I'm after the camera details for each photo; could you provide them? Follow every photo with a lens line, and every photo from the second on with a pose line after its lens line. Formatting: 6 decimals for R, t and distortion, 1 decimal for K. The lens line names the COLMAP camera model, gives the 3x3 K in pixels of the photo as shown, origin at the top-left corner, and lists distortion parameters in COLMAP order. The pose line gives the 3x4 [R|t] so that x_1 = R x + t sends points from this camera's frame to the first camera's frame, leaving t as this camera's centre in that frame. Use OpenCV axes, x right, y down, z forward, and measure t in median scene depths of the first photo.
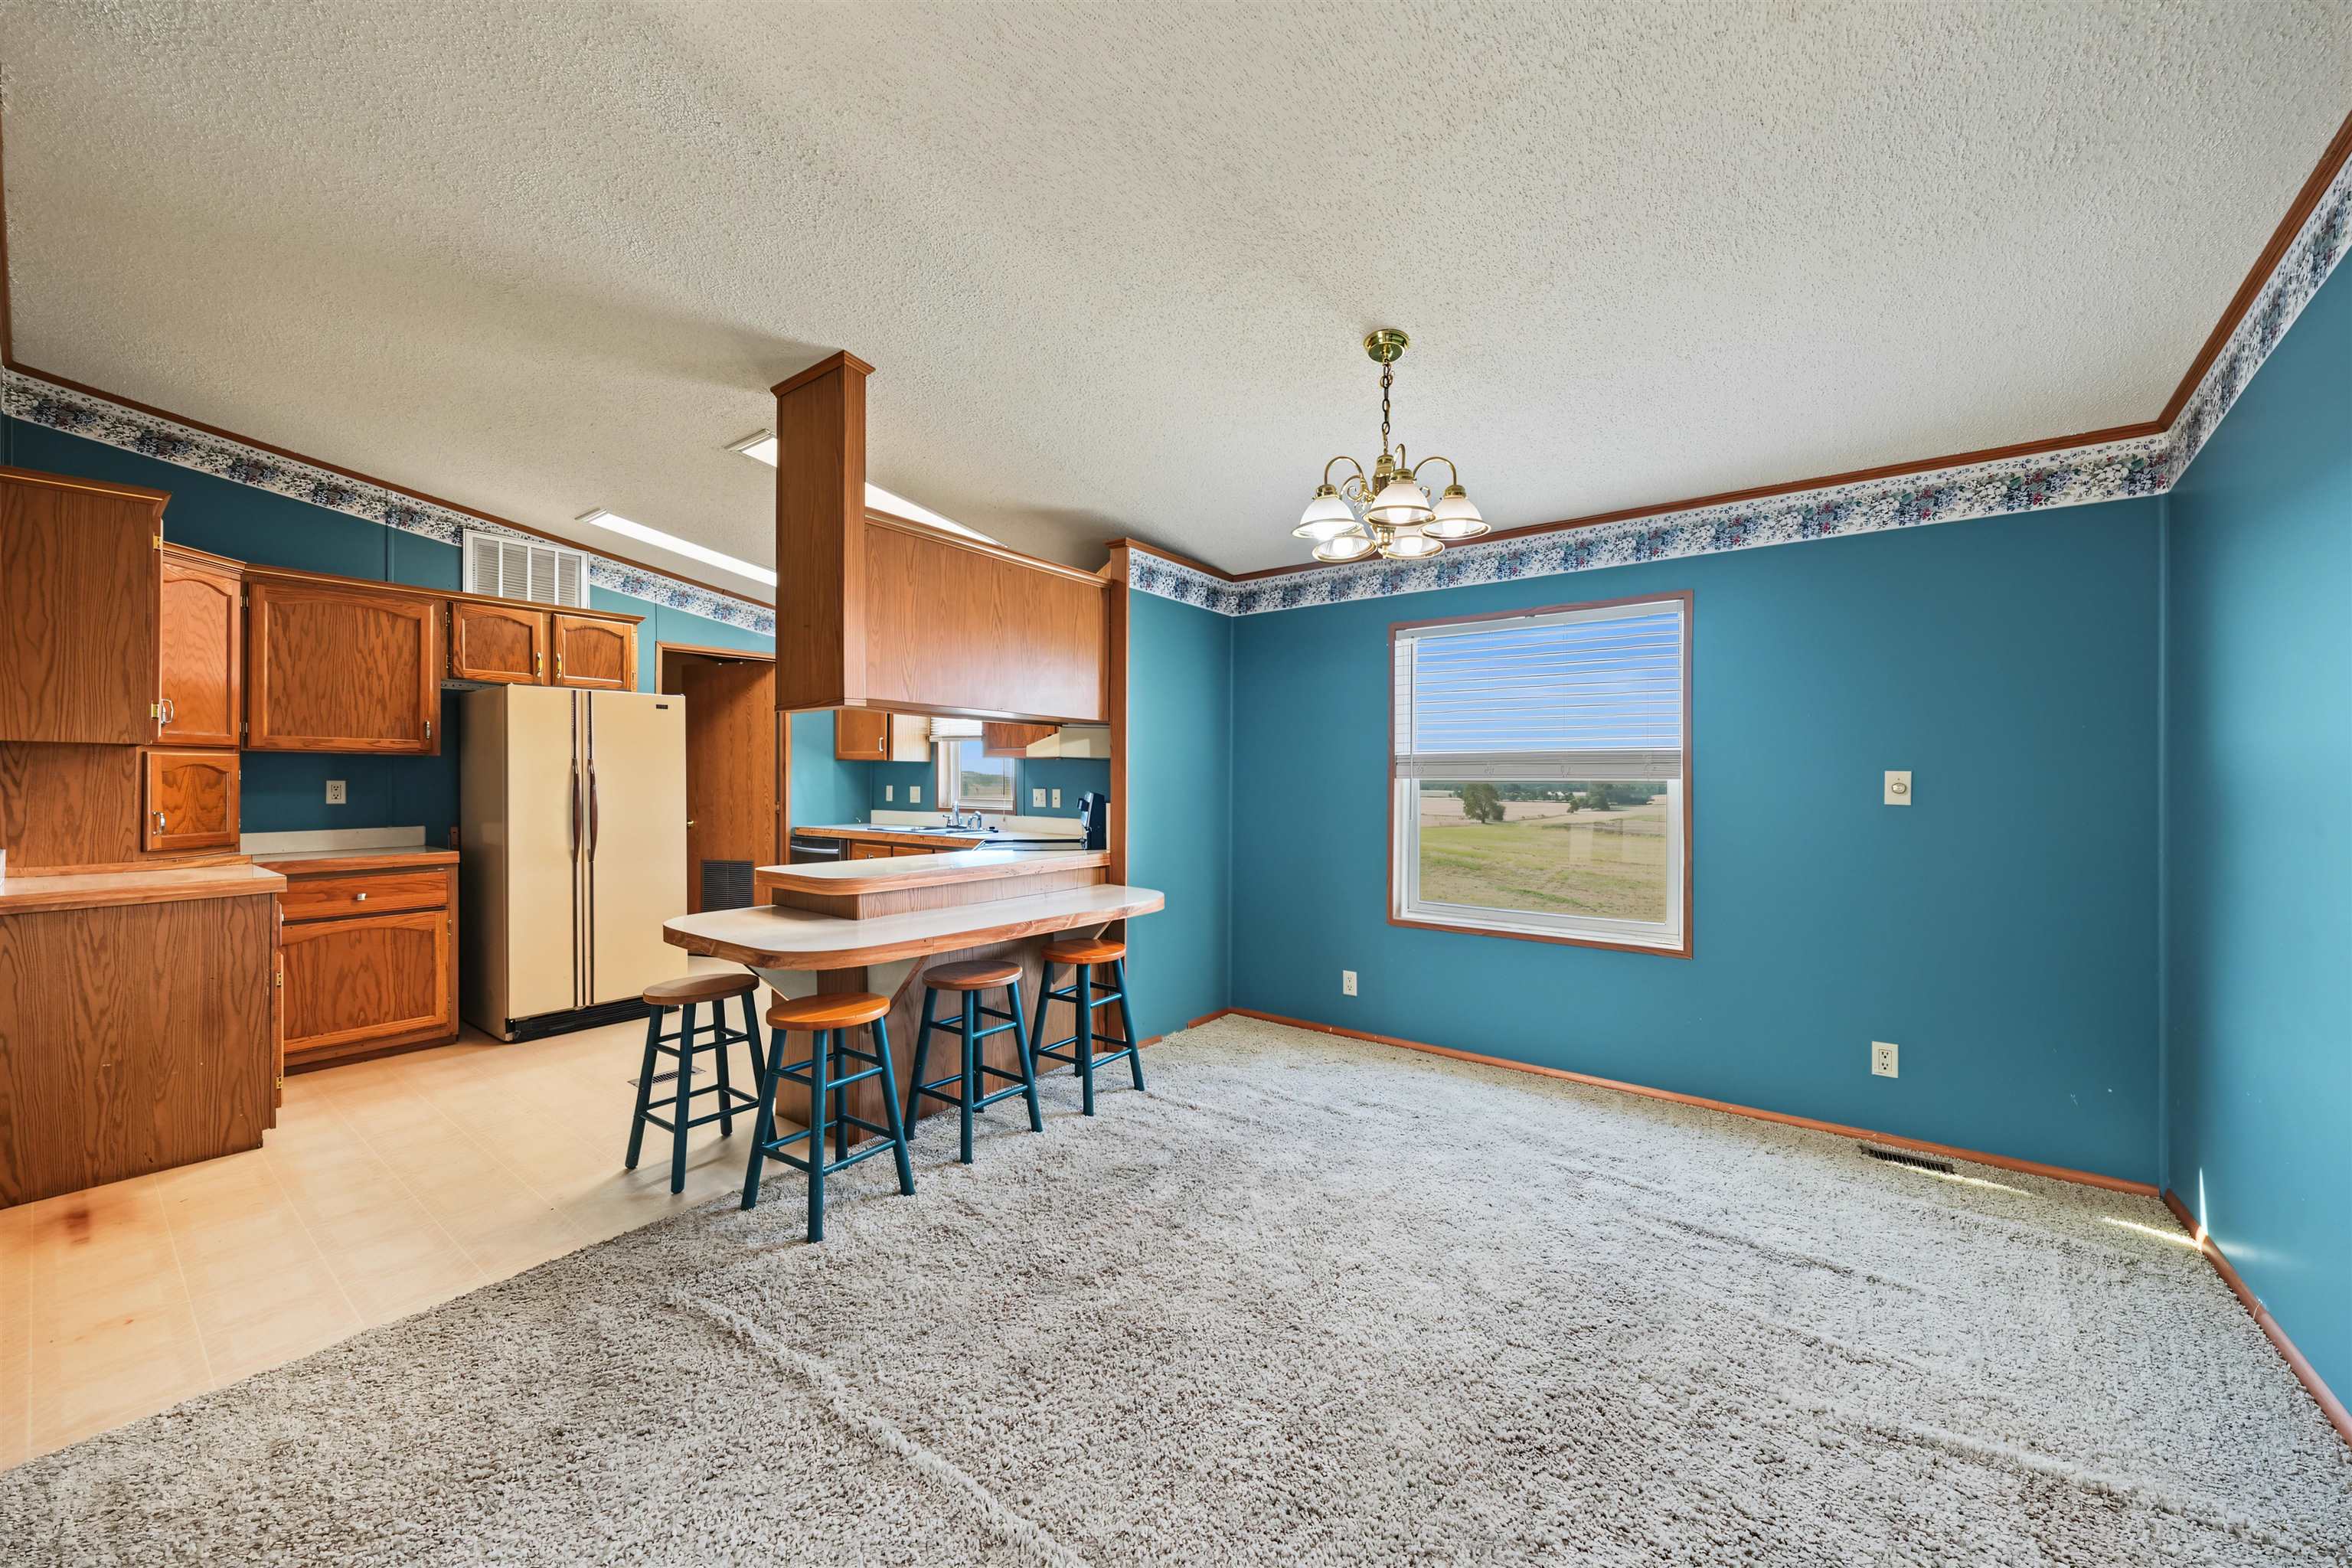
lens RADIAL K [[864.5, 0, 1183.7], [0, 864.5, 782.3], [0, 0, 1]] dist [-0.002000, -0.000034]
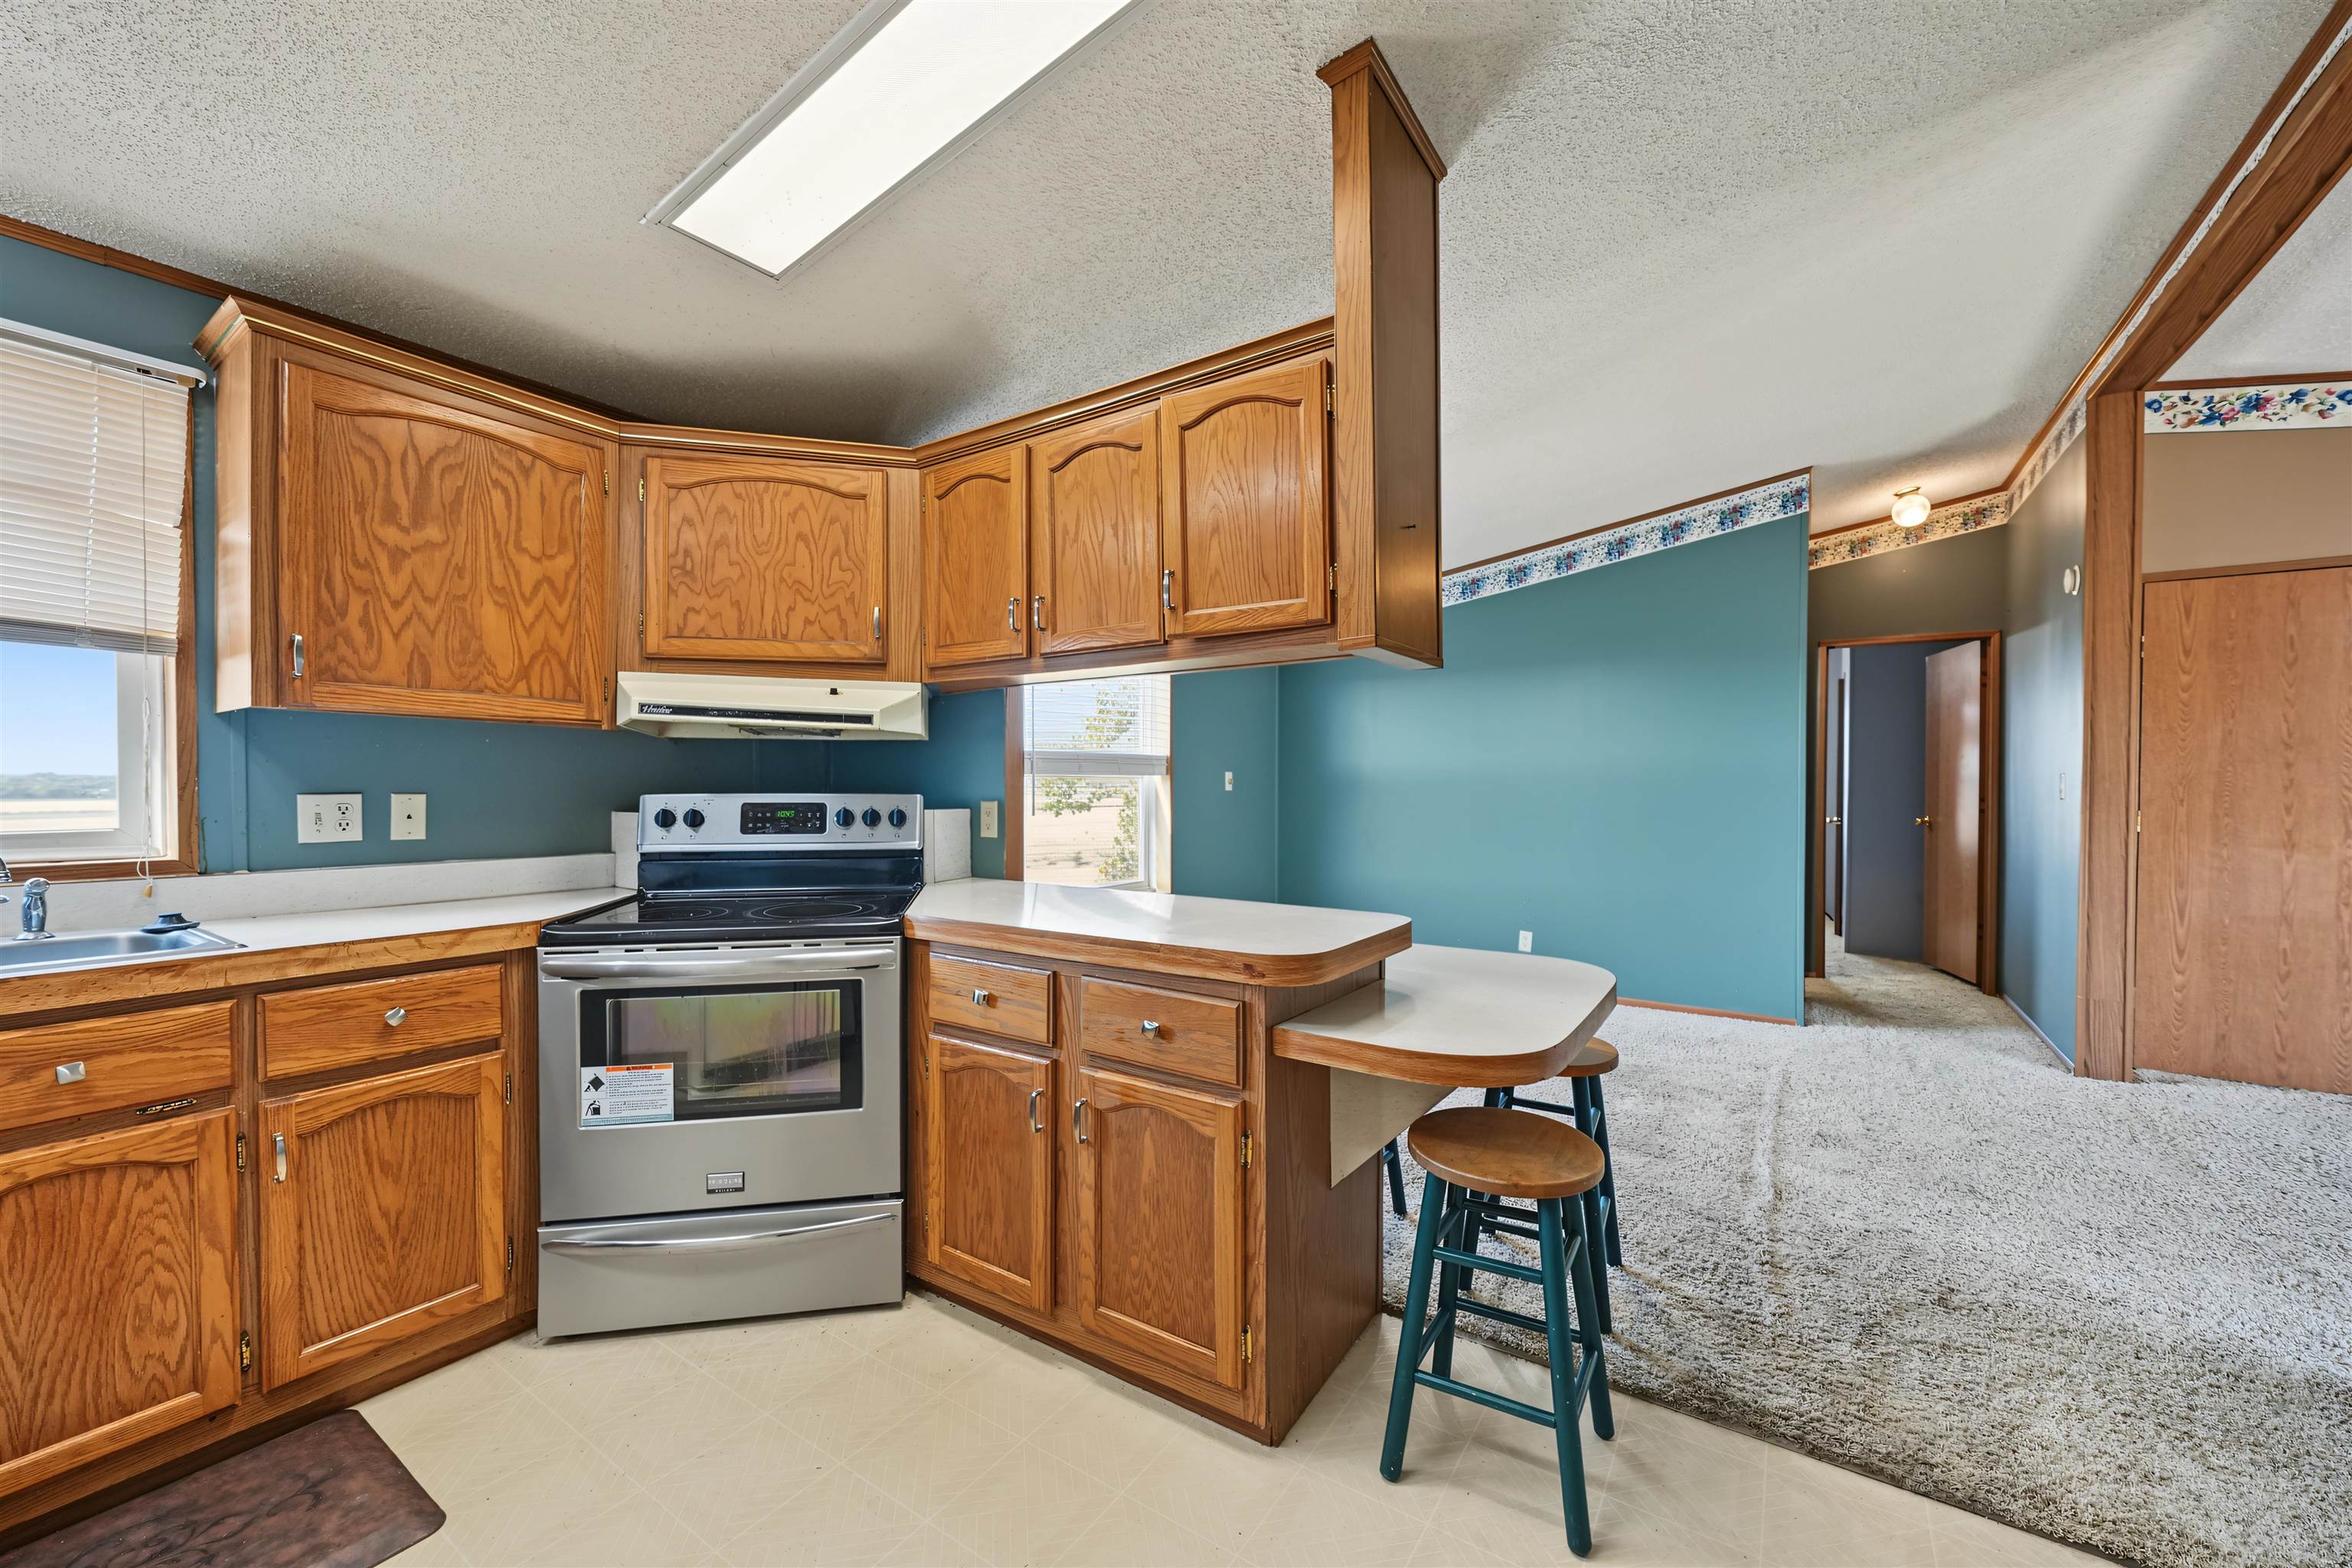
lens RADIAL K [[915.8, 0, 1185.9], [0, 915.8, 794.2], [0, 0, 1]] dist [-0.000597, 0.000567]
pose [[-0.050283, -0.015435, 0.998616, -0.898925], [0.002251, 0.999876, 0.015568, 0.002774], [-0.998732, 0.003031, -0.050242, 0.979555]]
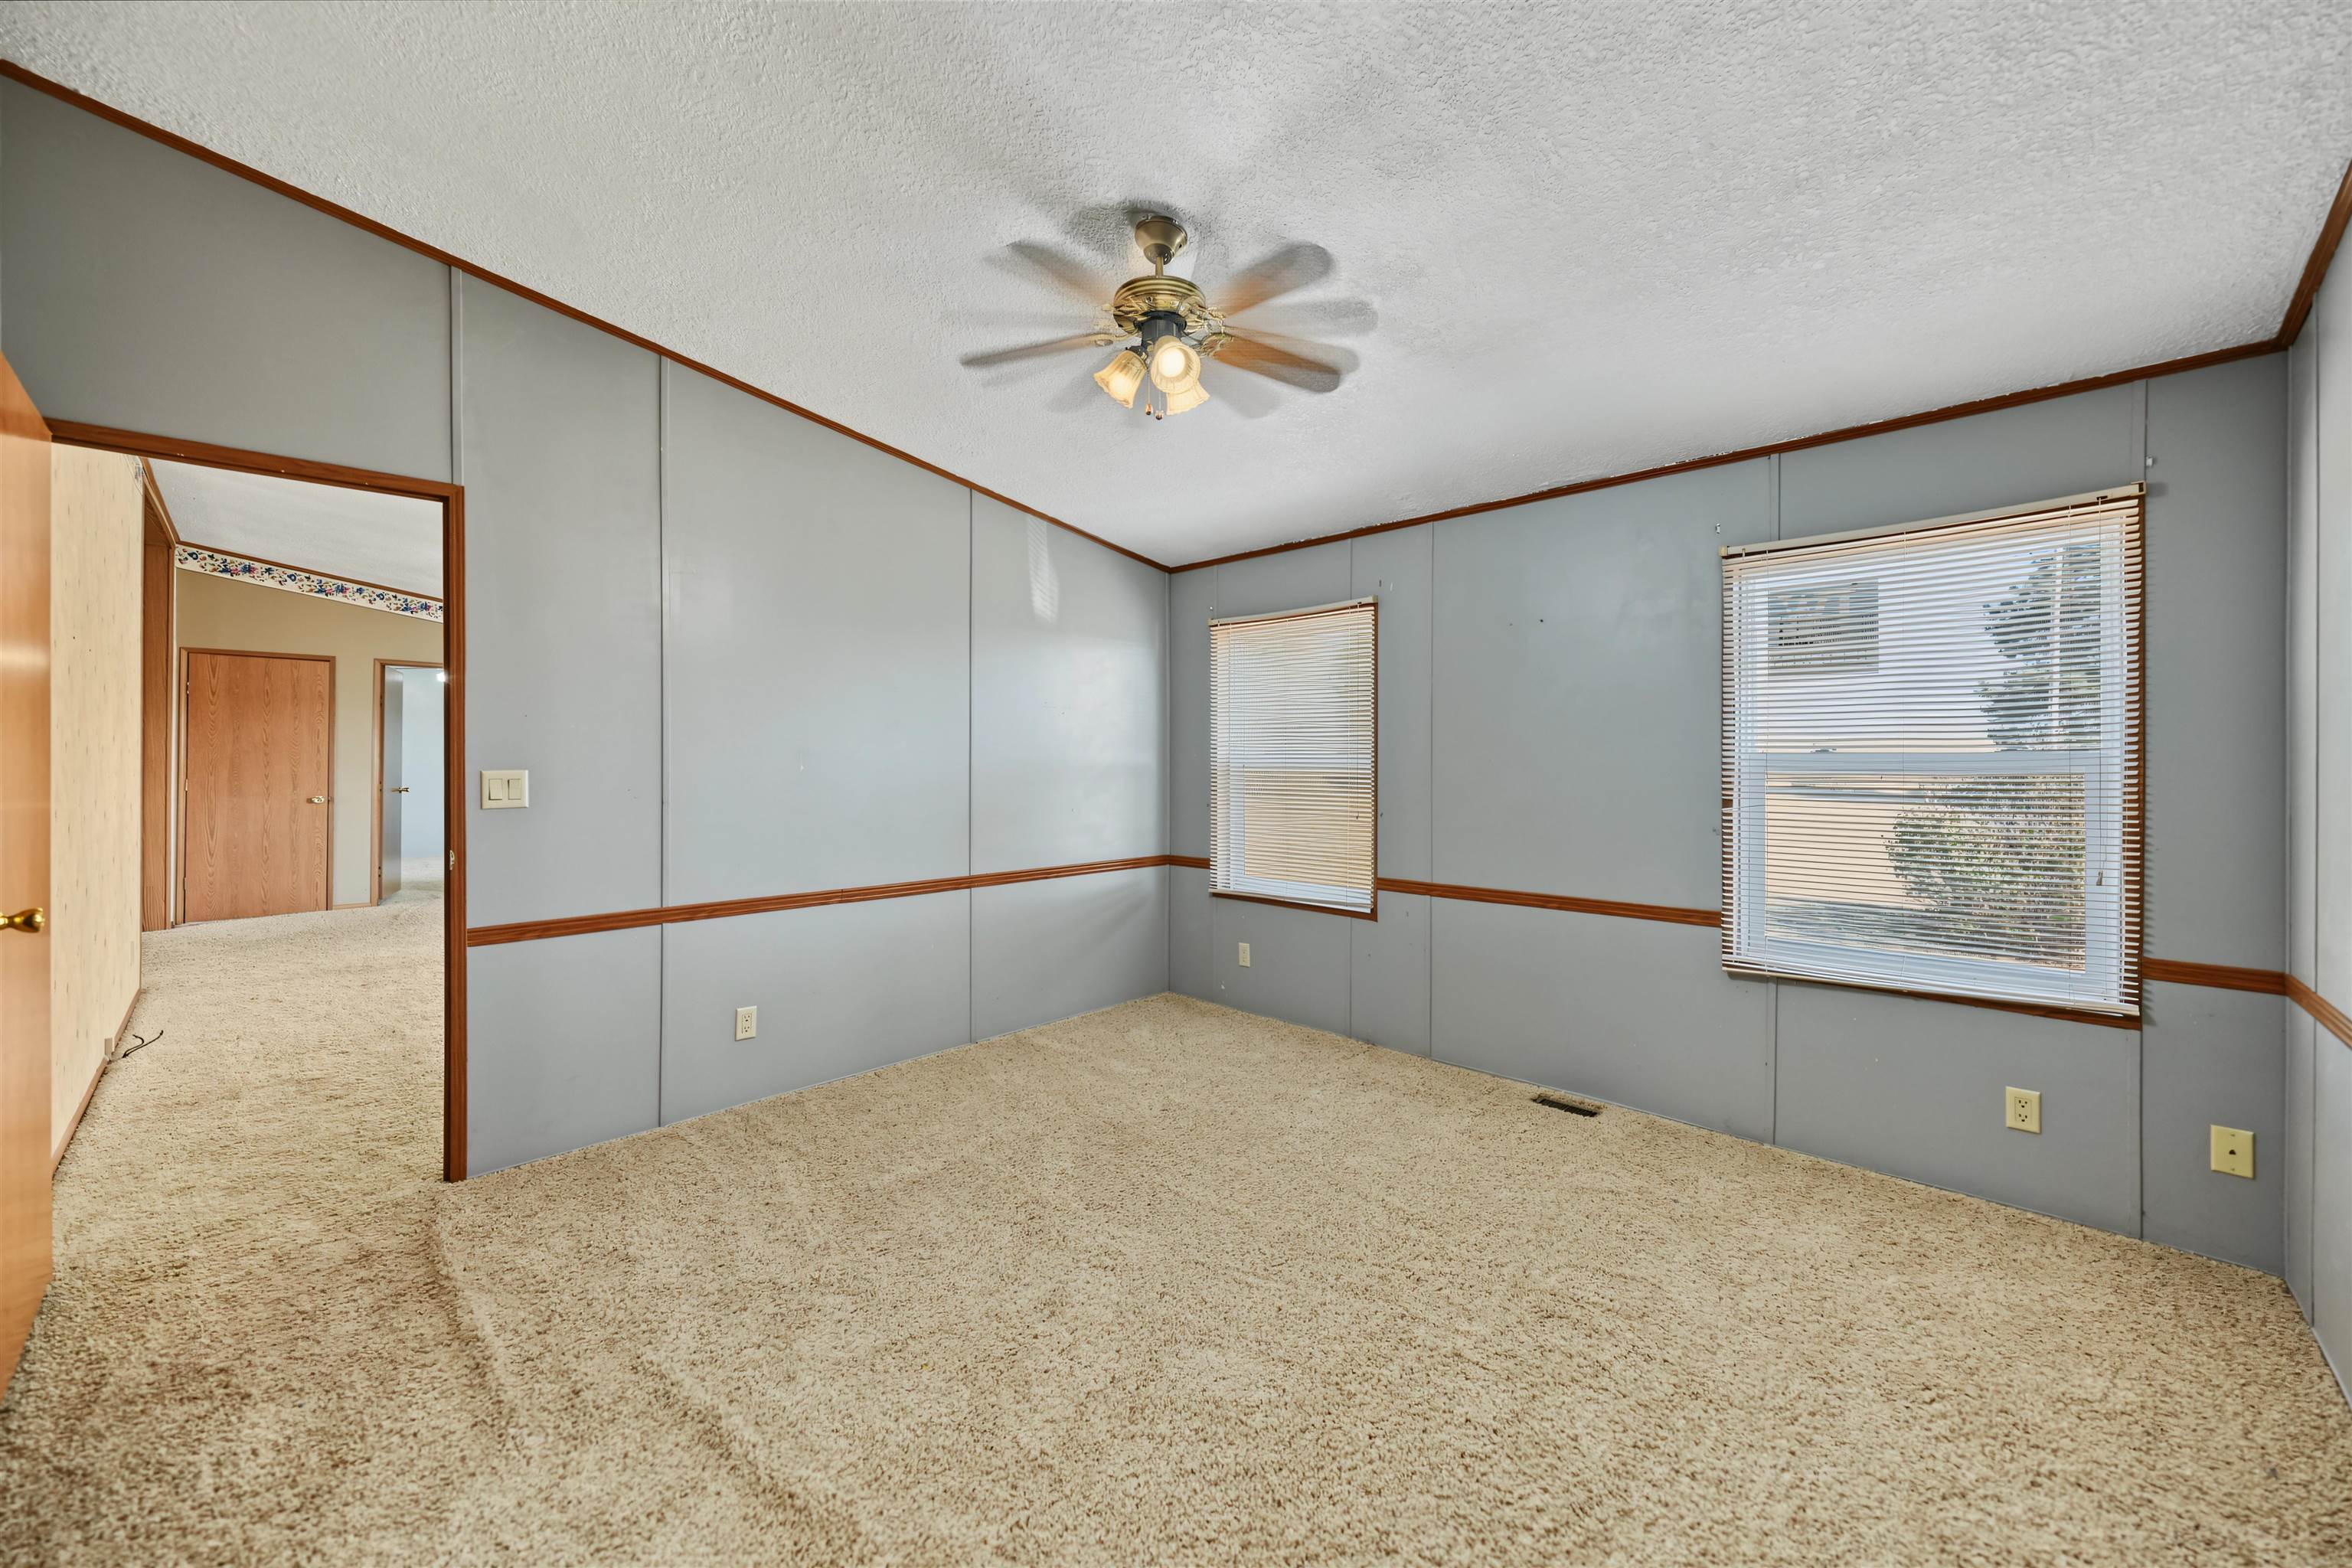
lens RADIAL K [[886.9, 0, 1178.7], [0, 886.9, 749.6], [0, 0, 1]] dist [0.000628, 0.000123]
pose [[-0.993461, -0.007646, 0.113913, -2.201406], [-0.007318, 0.999968, 0.003302, -0.043366], [-0.113935, 0.002447, -0.993485, 1.438629]]
